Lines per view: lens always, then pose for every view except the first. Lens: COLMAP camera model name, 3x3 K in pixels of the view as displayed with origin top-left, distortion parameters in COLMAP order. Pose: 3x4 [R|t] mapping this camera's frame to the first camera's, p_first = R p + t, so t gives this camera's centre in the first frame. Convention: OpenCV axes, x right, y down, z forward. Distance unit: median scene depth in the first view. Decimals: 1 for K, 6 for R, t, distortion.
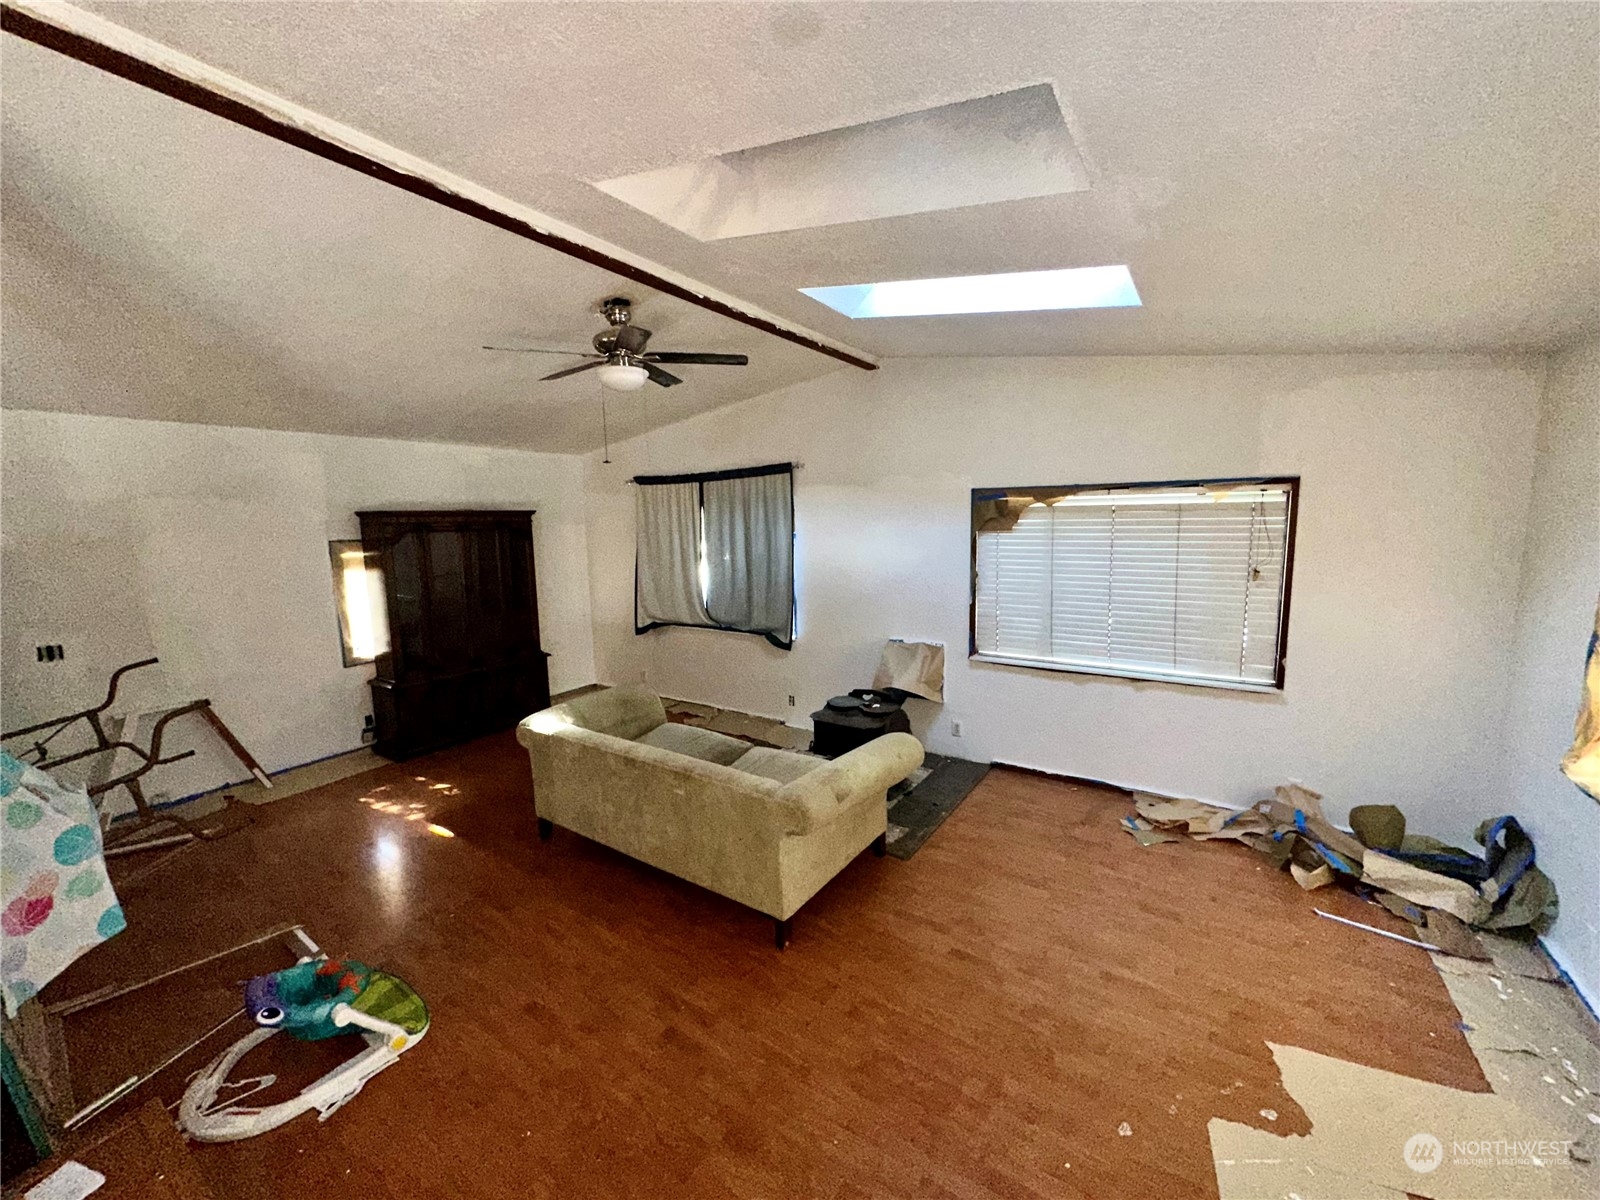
lens RADIAL K [[639.4, 0, 800.0], [0, 639.4, 600.0], [0, 0, 1]] dist [-0.001619, -0.000297]
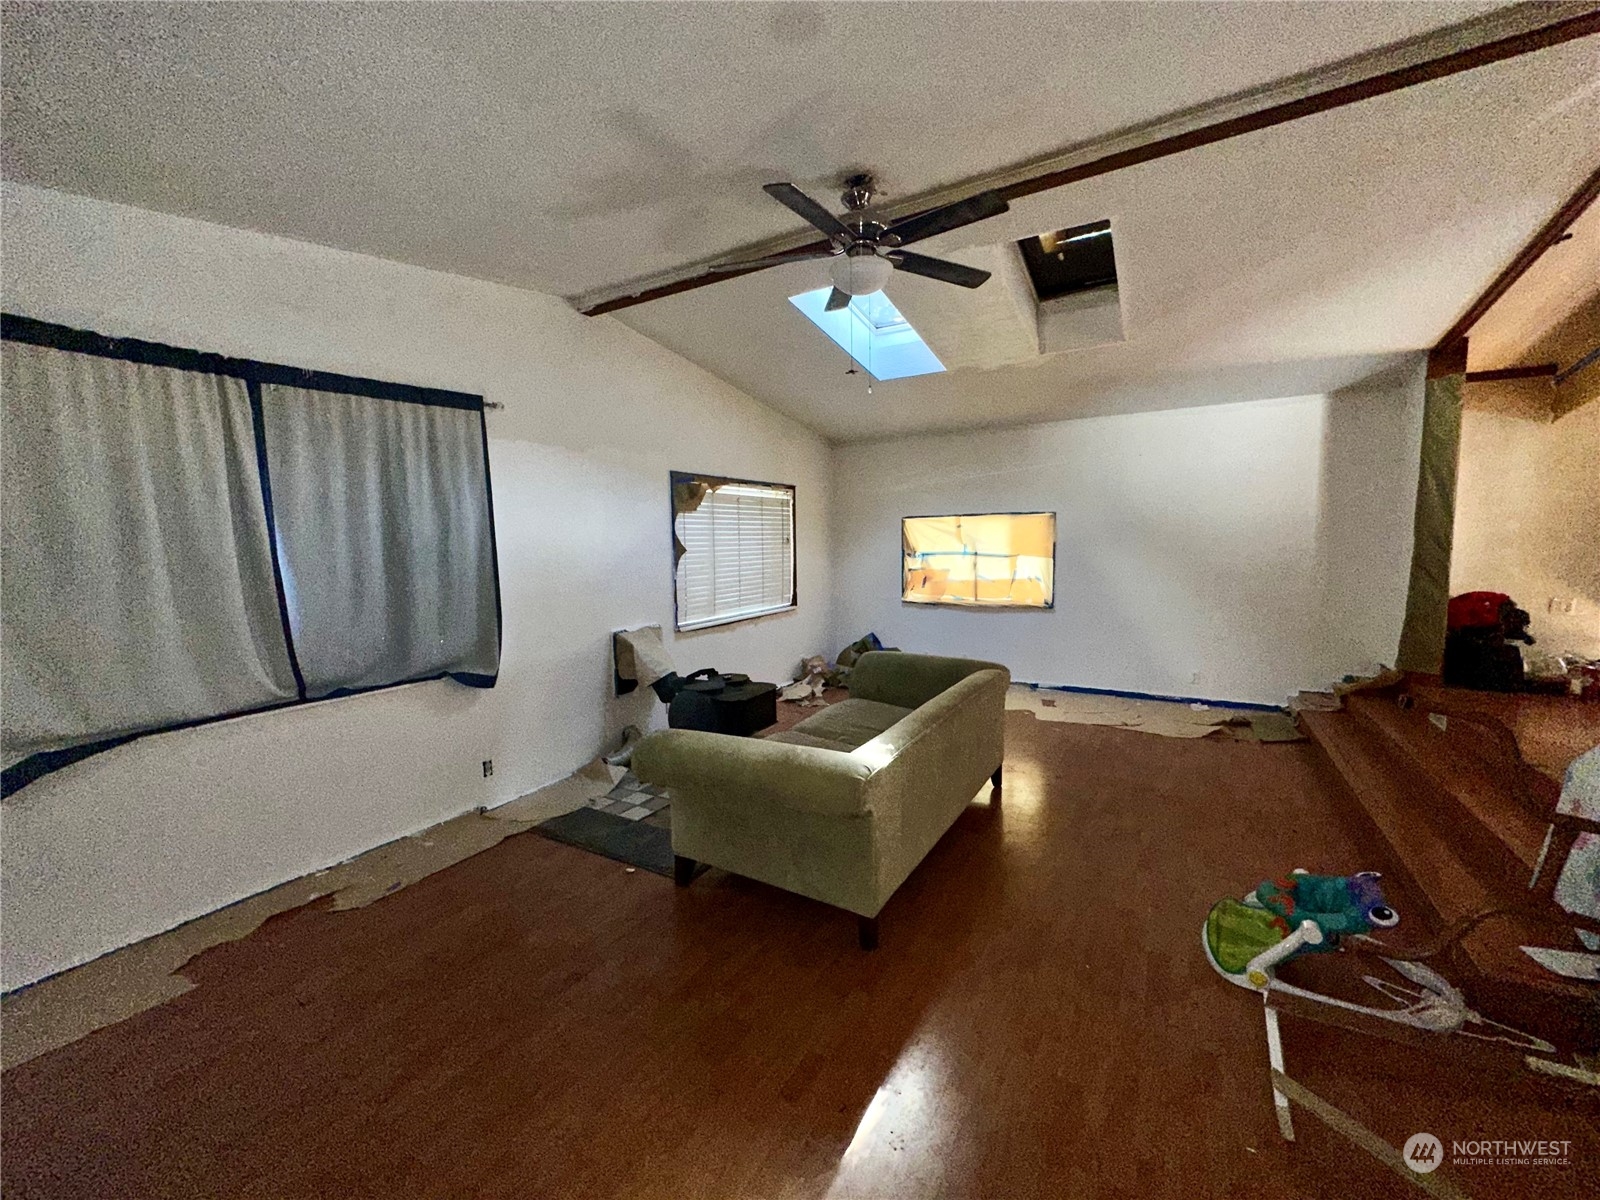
lens RADIAL K [[639.4, 0, 800.0], [0, 639.4, 600.0], [0, 0, 1]] dist [-0.001619, -0.000297]
pose [[-0.054159, -0.075470, 0.995676, -0.816426], [0.152930, 0.984749, 0.082960, -0.017326], [-0.986752, 0.156762, -0.041791, 0.863311]]
